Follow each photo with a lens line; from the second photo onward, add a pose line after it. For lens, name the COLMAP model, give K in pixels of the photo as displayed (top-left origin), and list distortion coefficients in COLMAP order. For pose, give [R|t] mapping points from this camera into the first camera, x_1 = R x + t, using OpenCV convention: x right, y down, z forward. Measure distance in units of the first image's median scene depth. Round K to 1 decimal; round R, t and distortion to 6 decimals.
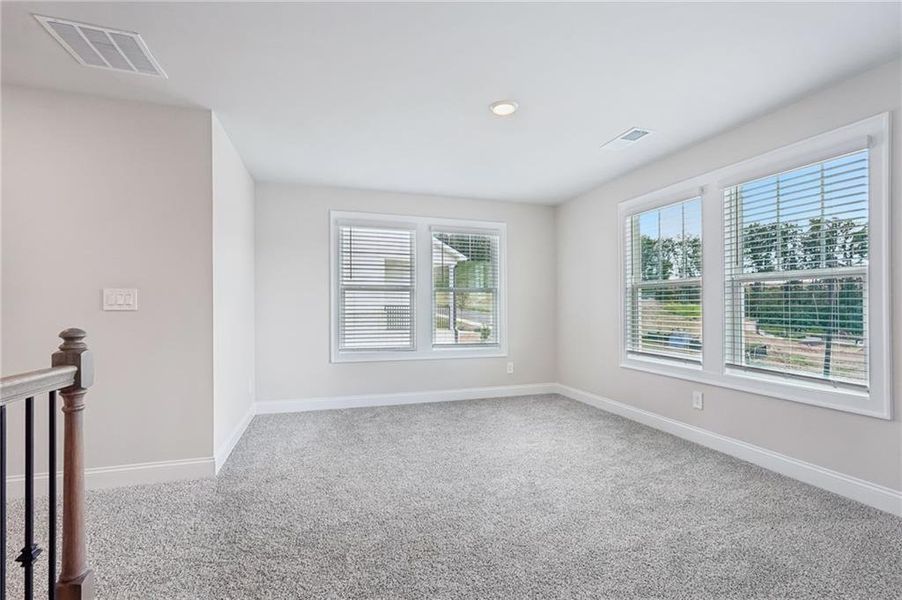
lens RADIAL K [[404.2, 0, 451.7], [0, 404.2, 300.1], [0, 0, 1]] dist [-0.013372, 0.008175]
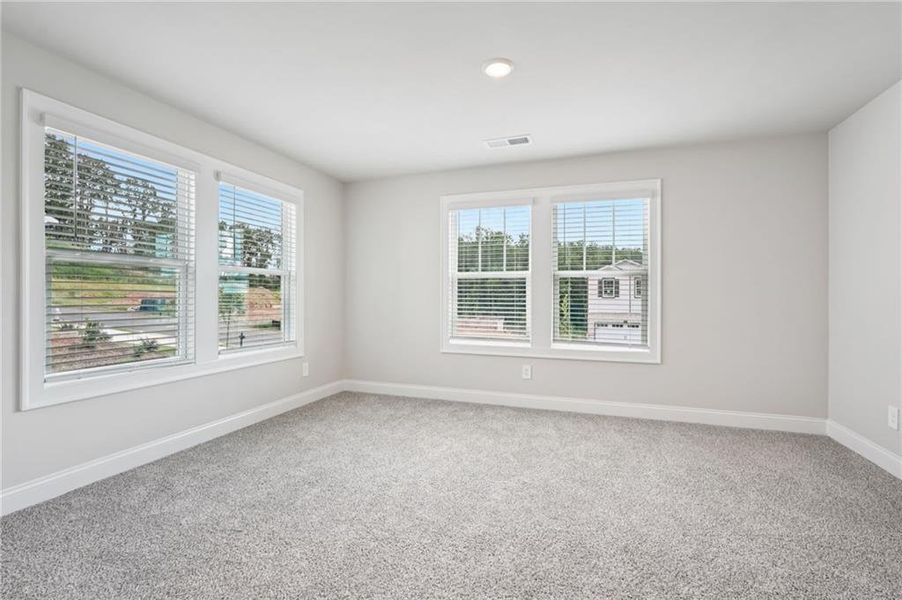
lens RADIAL K [[400.5, 0, 451.0], [0, 400.5, 287.5], [0, 0, 1]] dist [-0.000071, 0.000198]
pose [[0.618387, 0.020243, 0.785613, -0.415626], [-0.017794, 0.999773, -0.011755, 0.009309], [-0.785672, -0.006710, 0.618606, 0.364333]]
